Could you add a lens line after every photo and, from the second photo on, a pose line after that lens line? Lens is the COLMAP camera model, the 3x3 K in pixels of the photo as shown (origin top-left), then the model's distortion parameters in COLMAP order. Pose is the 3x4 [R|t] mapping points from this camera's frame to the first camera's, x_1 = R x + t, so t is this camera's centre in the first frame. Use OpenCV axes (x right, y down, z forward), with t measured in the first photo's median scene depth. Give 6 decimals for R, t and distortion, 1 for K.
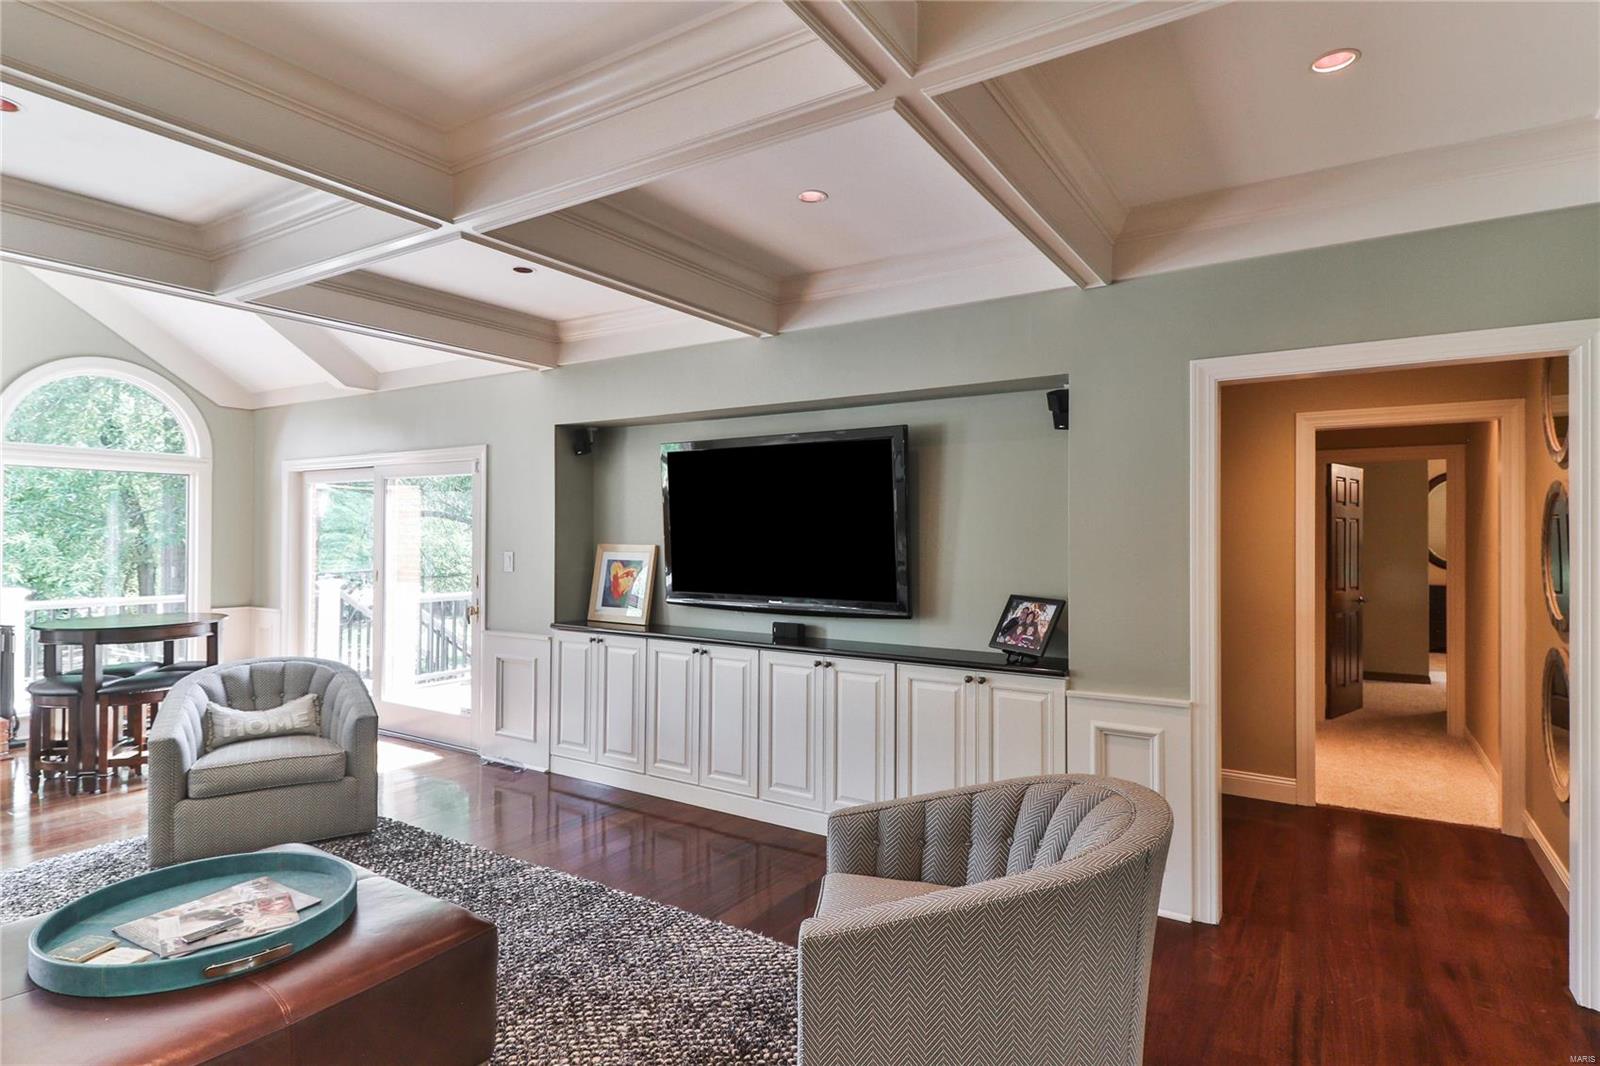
lens RADIAL K [[831.3, 0, 801.6], [0, 831.3, 532.1], [0, 0, 1]] dist [0.013675, -0.005259]
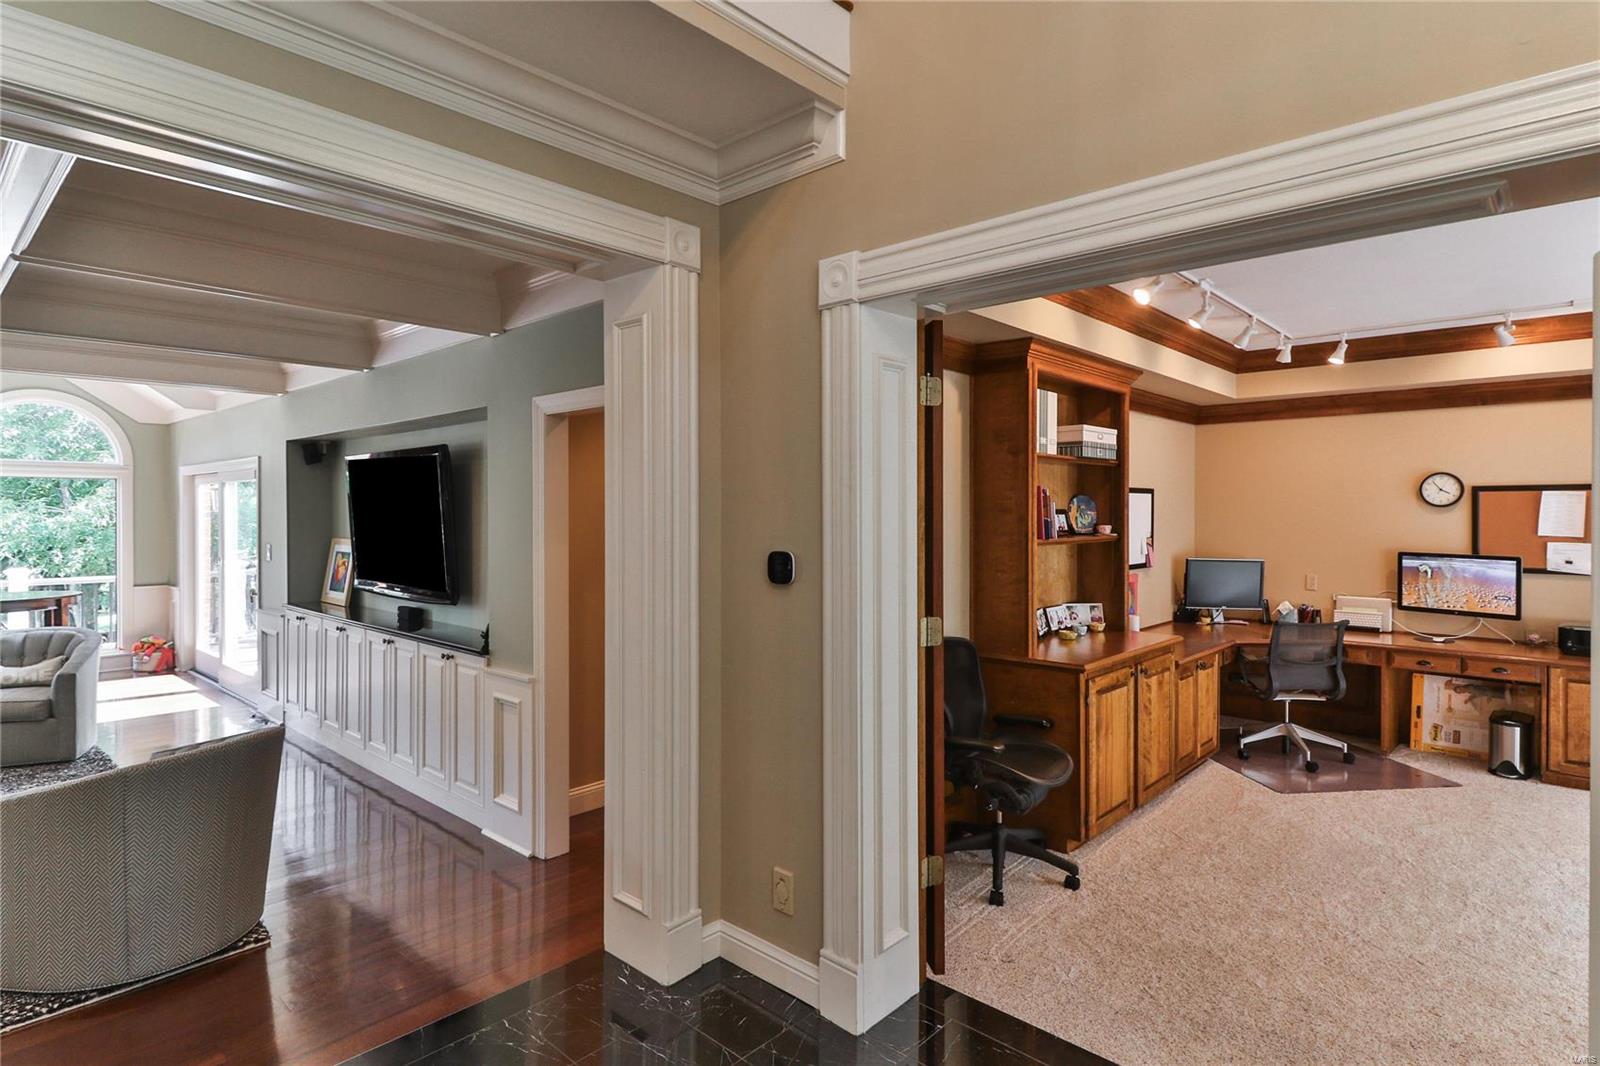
lens RADIAL K [[831.3, 0, 800.4], [0, 831.3, 527.4], [0, 0, 1]] dist [0.013675, -0.005259]
pose [[0.986073, -0.000512, -0.166311, 0.661605], [0.004310, 0.999738, 0.022481, -0.026927], [0.166256, -0.022885, 0.985817, -0.083306]]
